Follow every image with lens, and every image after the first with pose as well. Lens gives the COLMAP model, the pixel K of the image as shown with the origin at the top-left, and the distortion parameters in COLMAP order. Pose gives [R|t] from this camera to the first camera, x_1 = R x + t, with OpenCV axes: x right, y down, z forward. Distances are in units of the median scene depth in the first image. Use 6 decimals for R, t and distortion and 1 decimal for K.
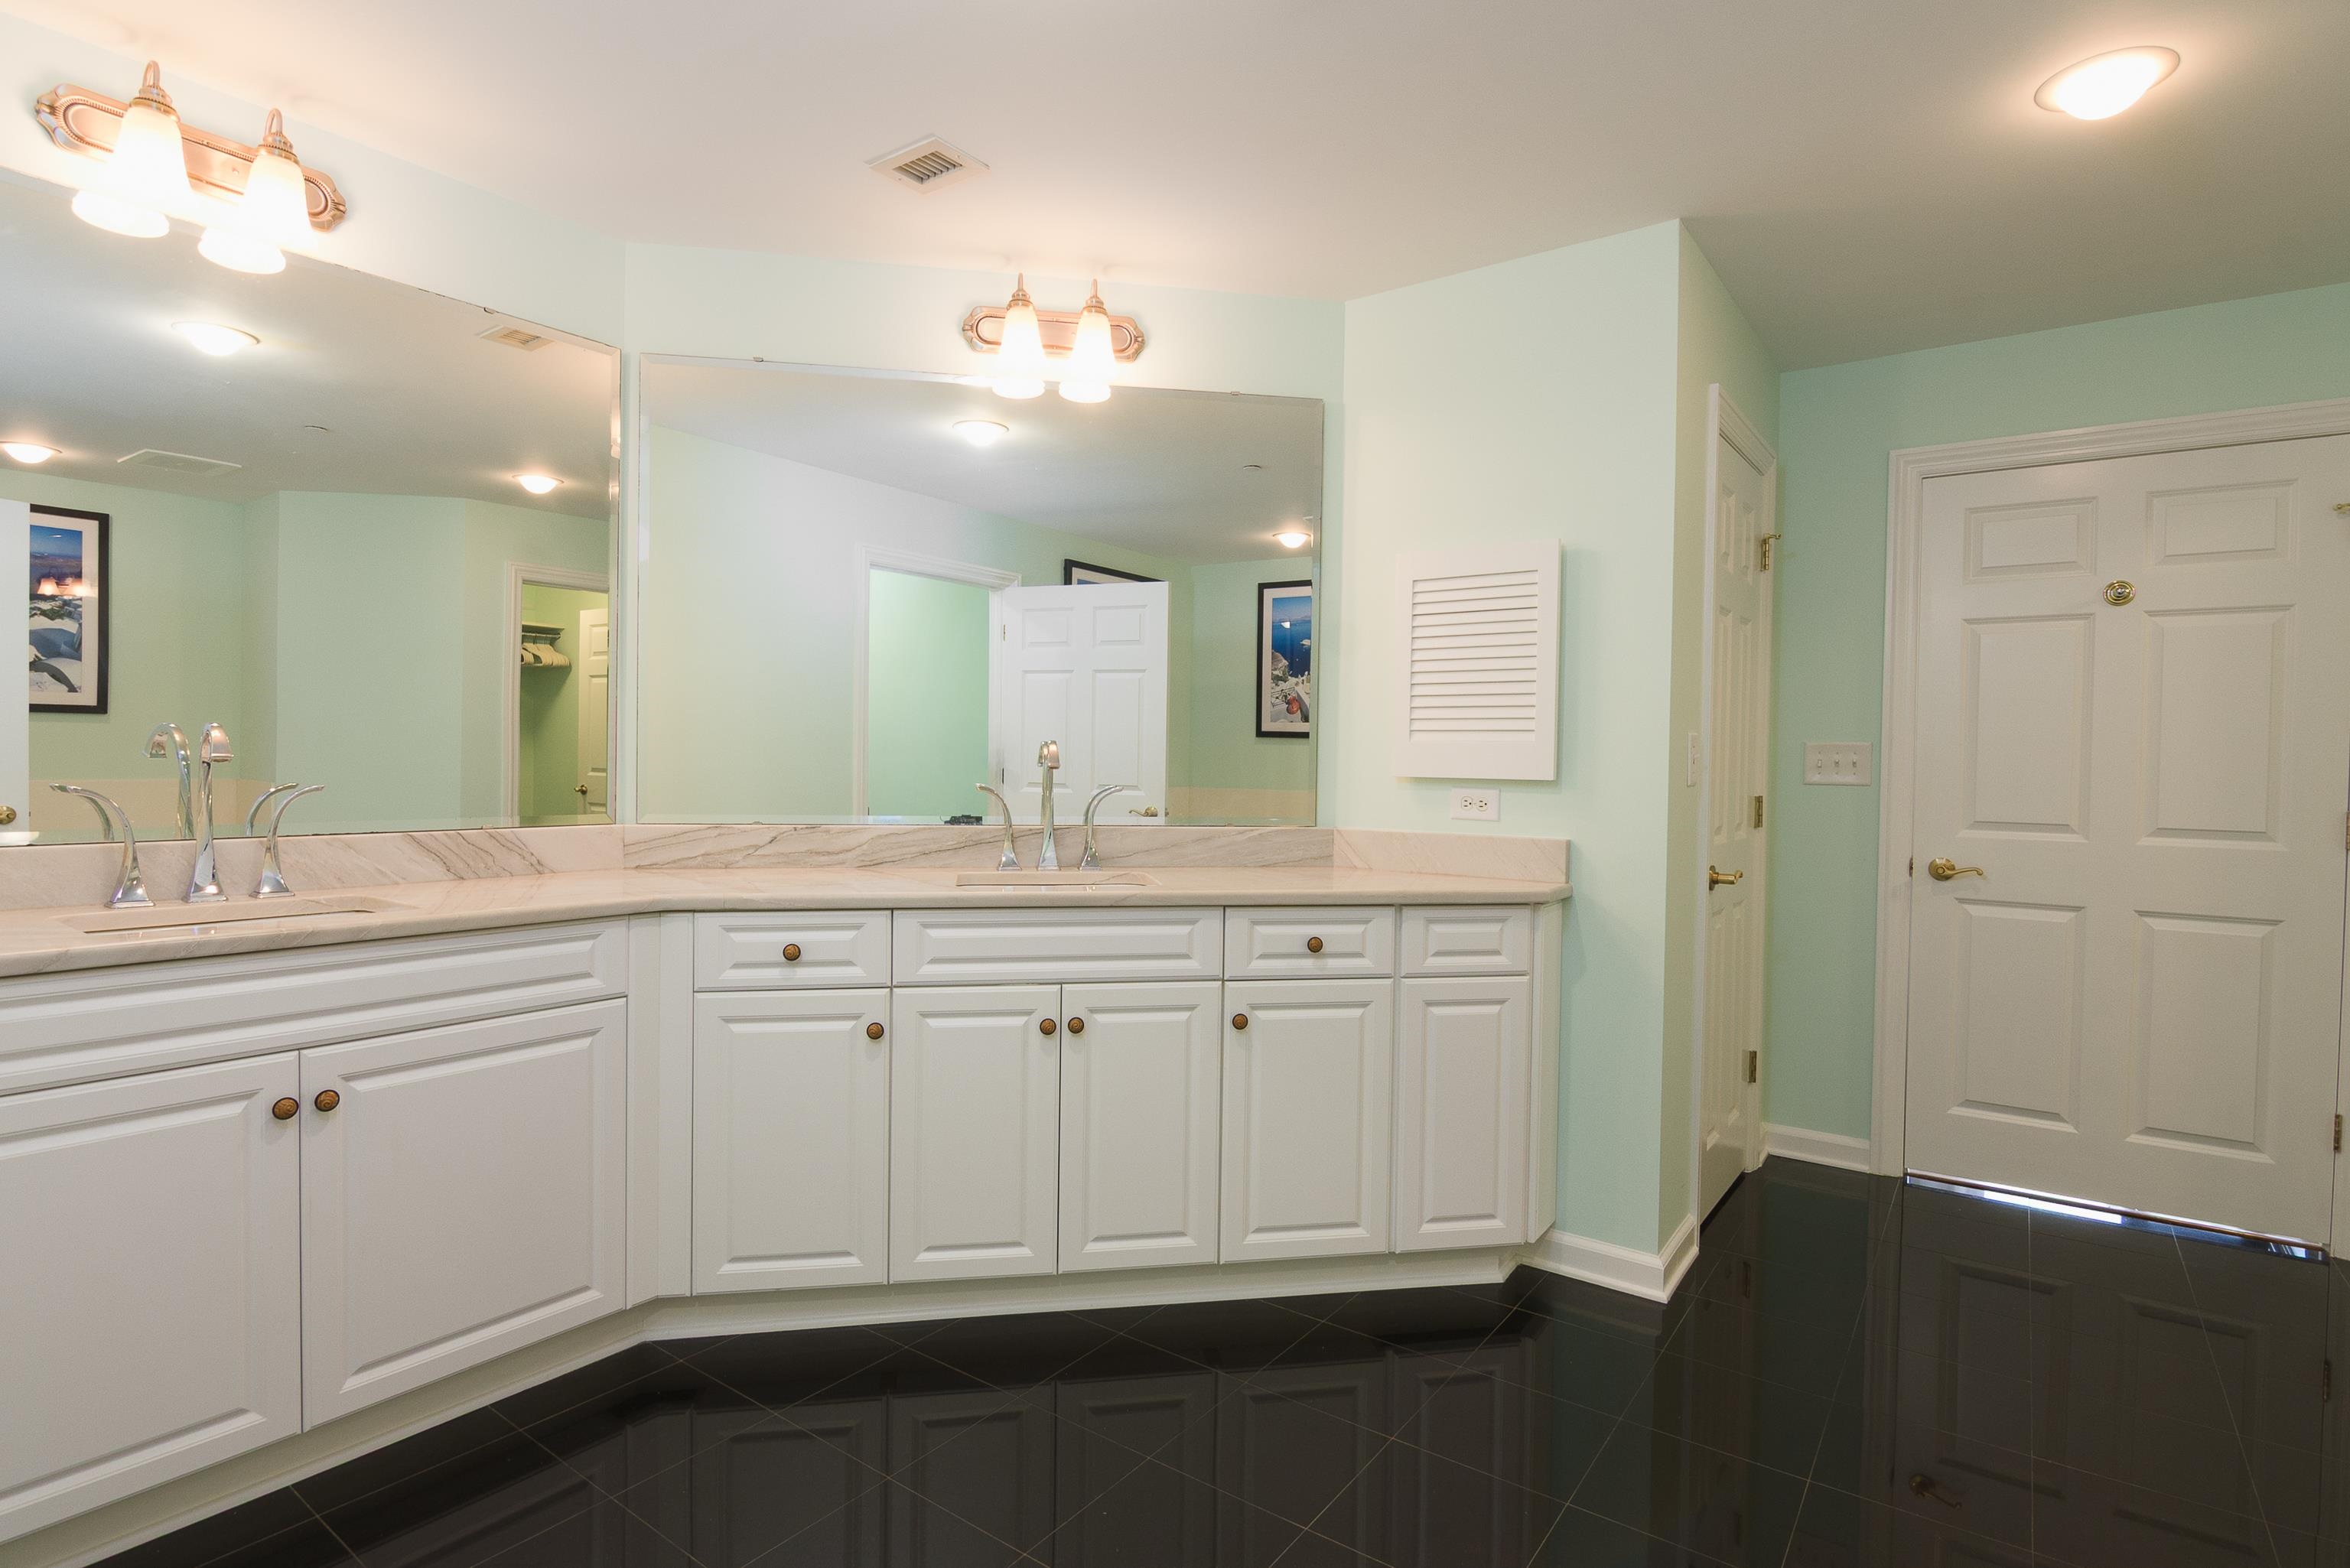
lens RADIAL K [[1191.1, 0, 1174.7], [0, 1191.1, 776.4], [0, 0, 1]] dist [0.000140, -0.000855]
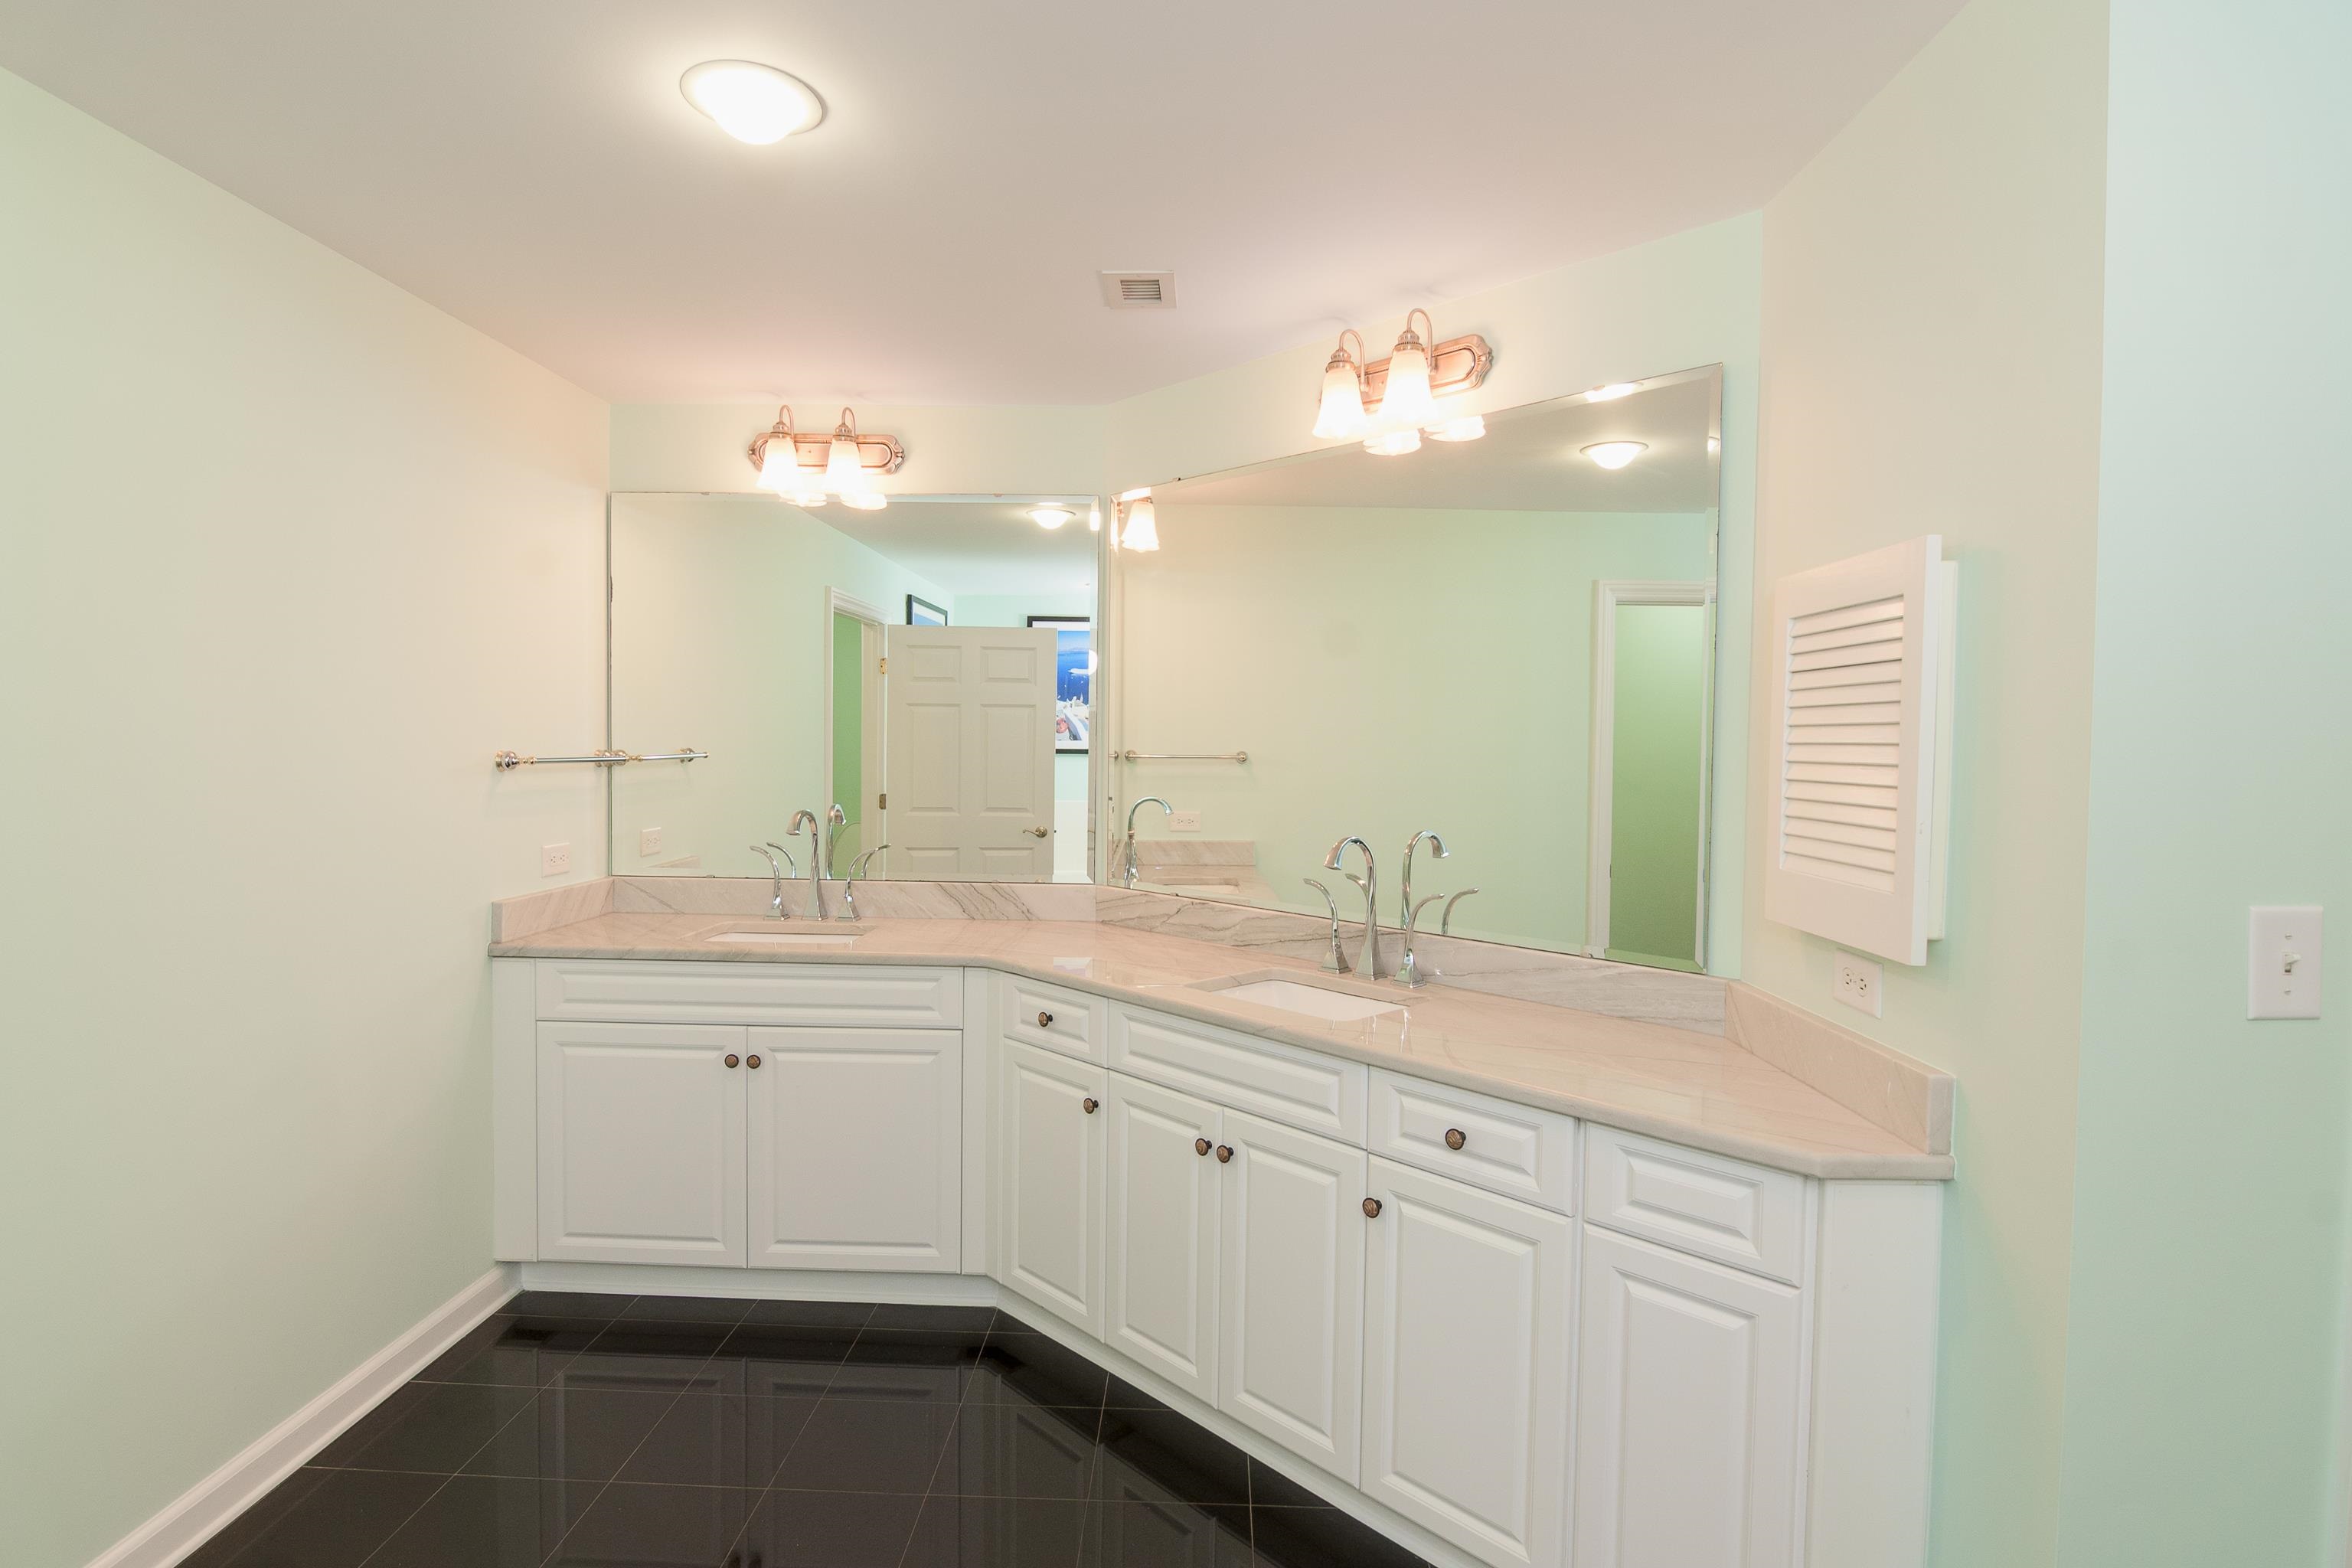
lens RADIAL K [[1164.9, 0, 1172.4], [0, 1164.9, 781.2], [0, 0, 1]] dist [-0.004146, -0.001767]
pose [[0.563334, 0.021665, -0.825945, 0.582322], [-0.019739, 0.999724, 0.012761, -0.085917], [0.825994, 0.009115, 0.563606, 0.403182]]
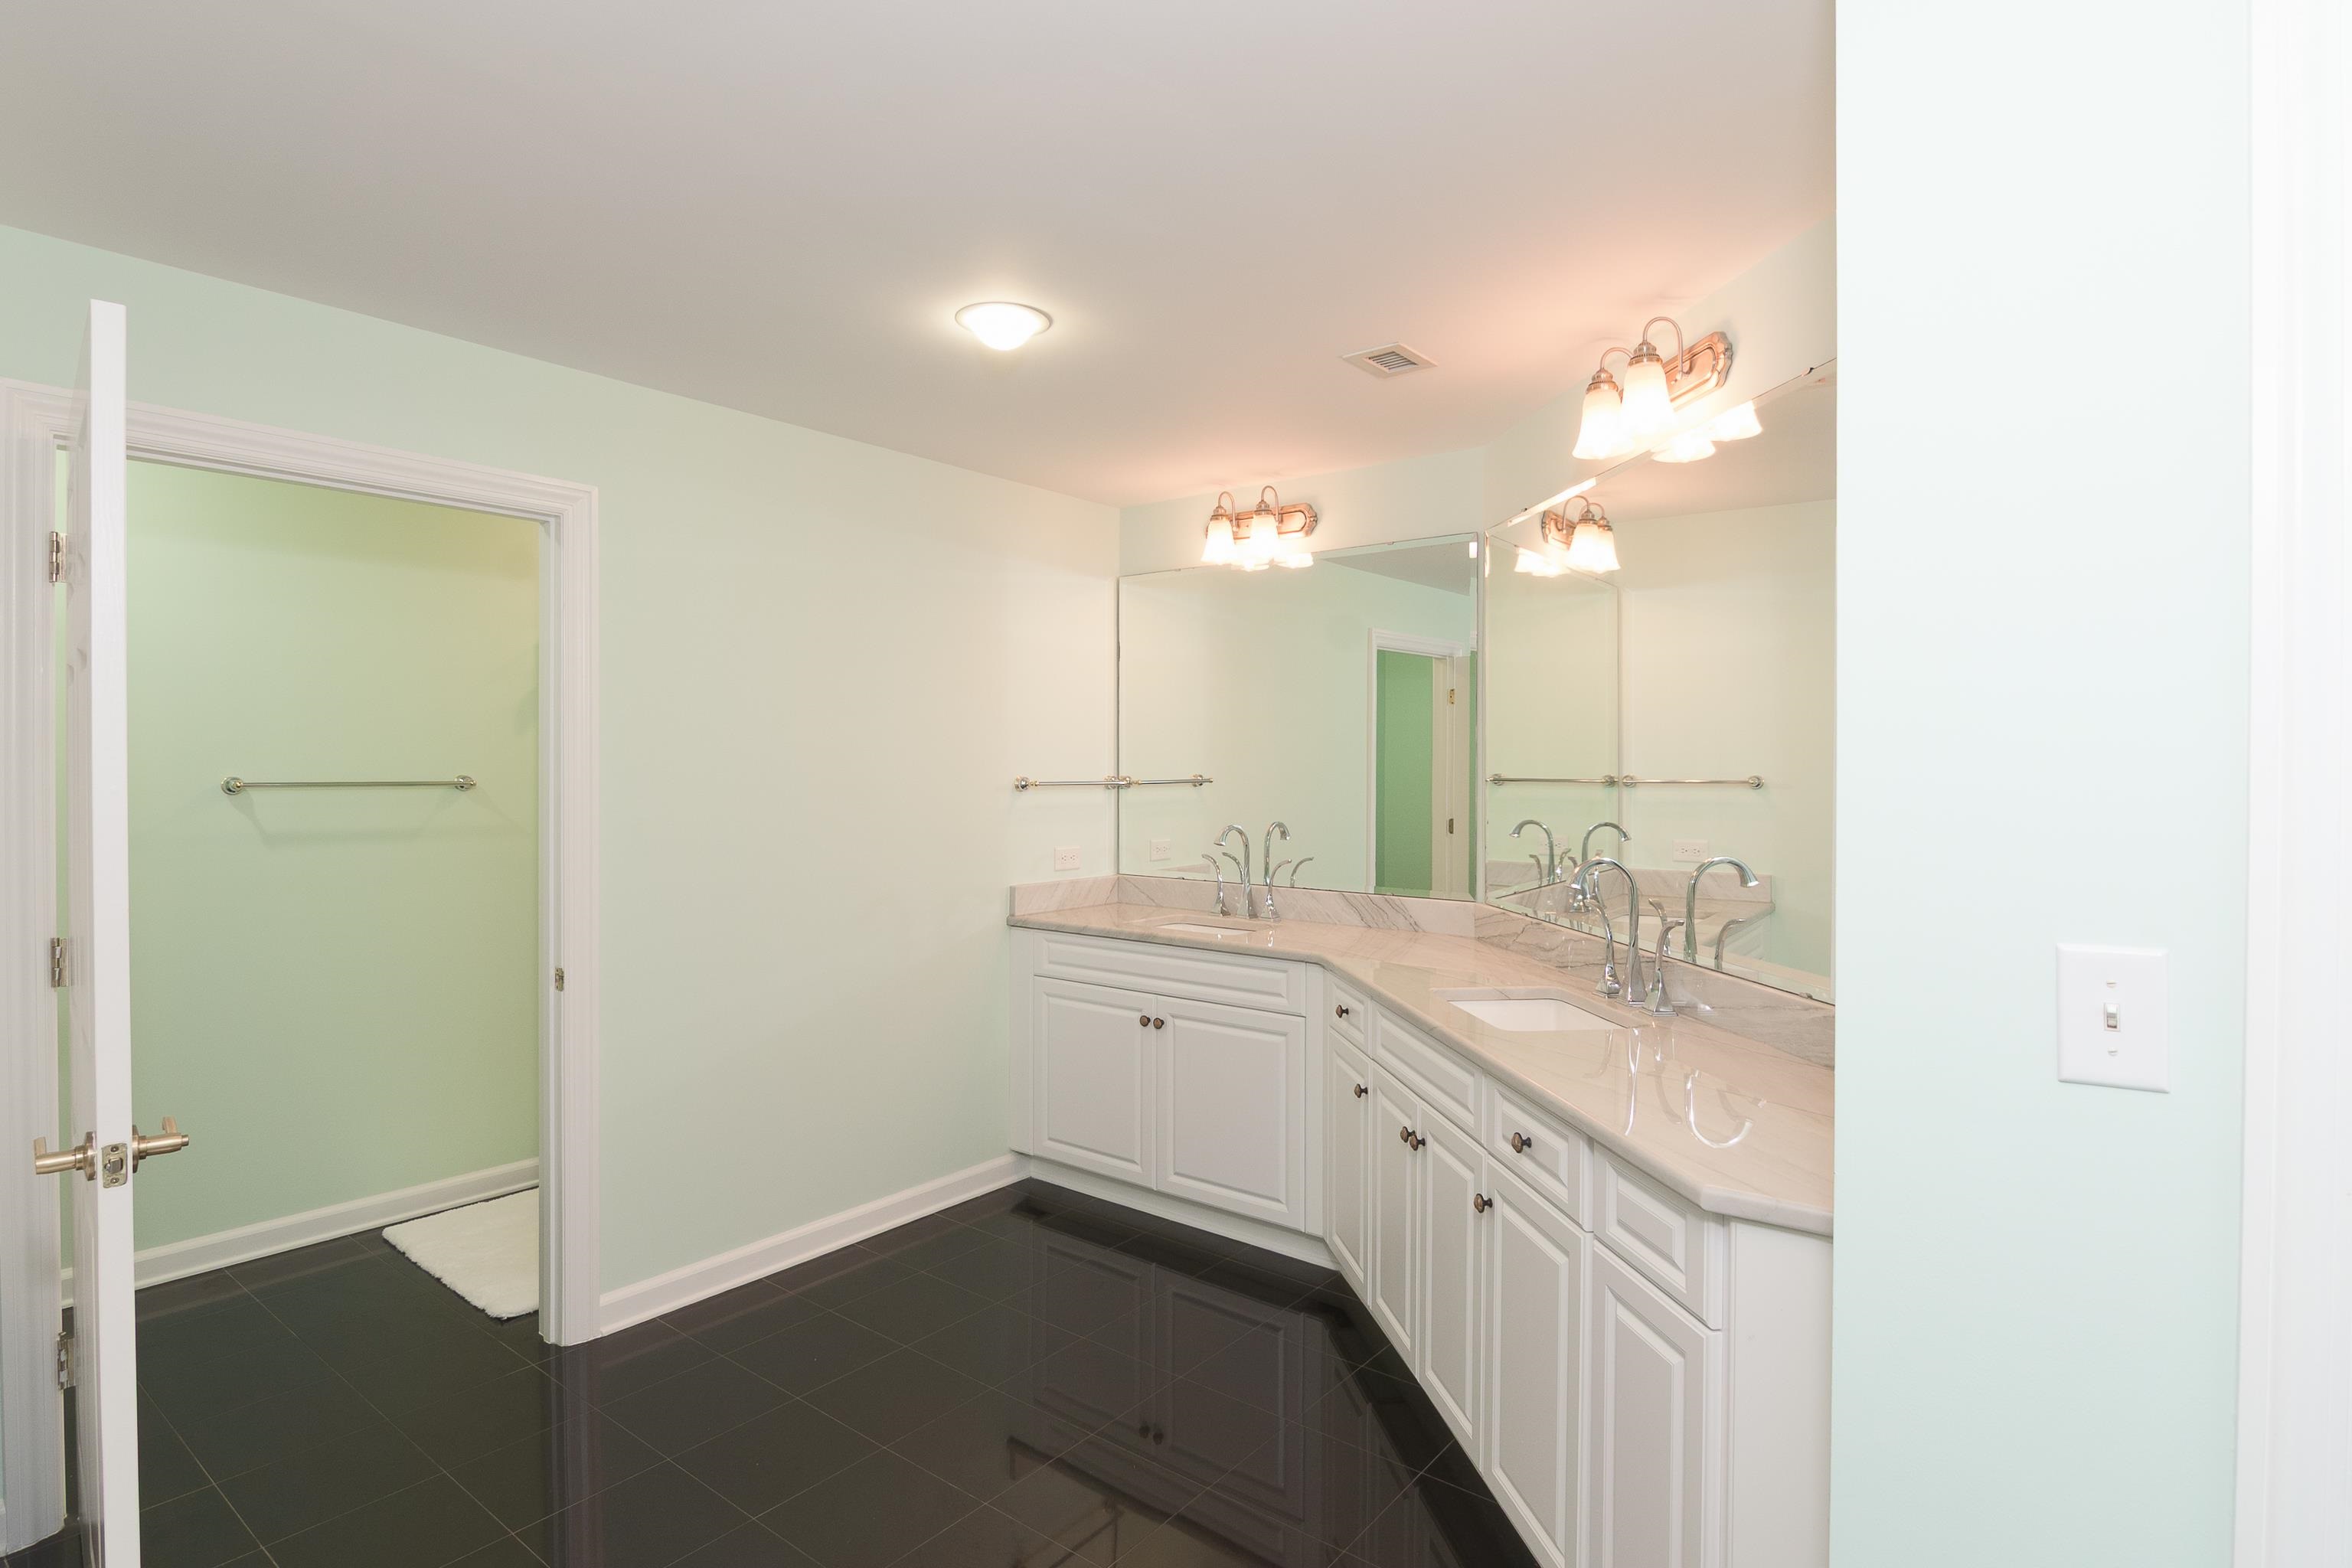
lens RADIAL K [[1192.2, 0, 1175.7], [0, 1192.2, 776.4], [0, 0, 1]] dist [0.000140, -0.000855]
pose [[-0.033878, -0.004686, -0.999415, 0.851333], [-0.021242, 0.999766, -0.003967, -0.086092], [0.999200, 0.021095, -0.033969, 0.742821]]
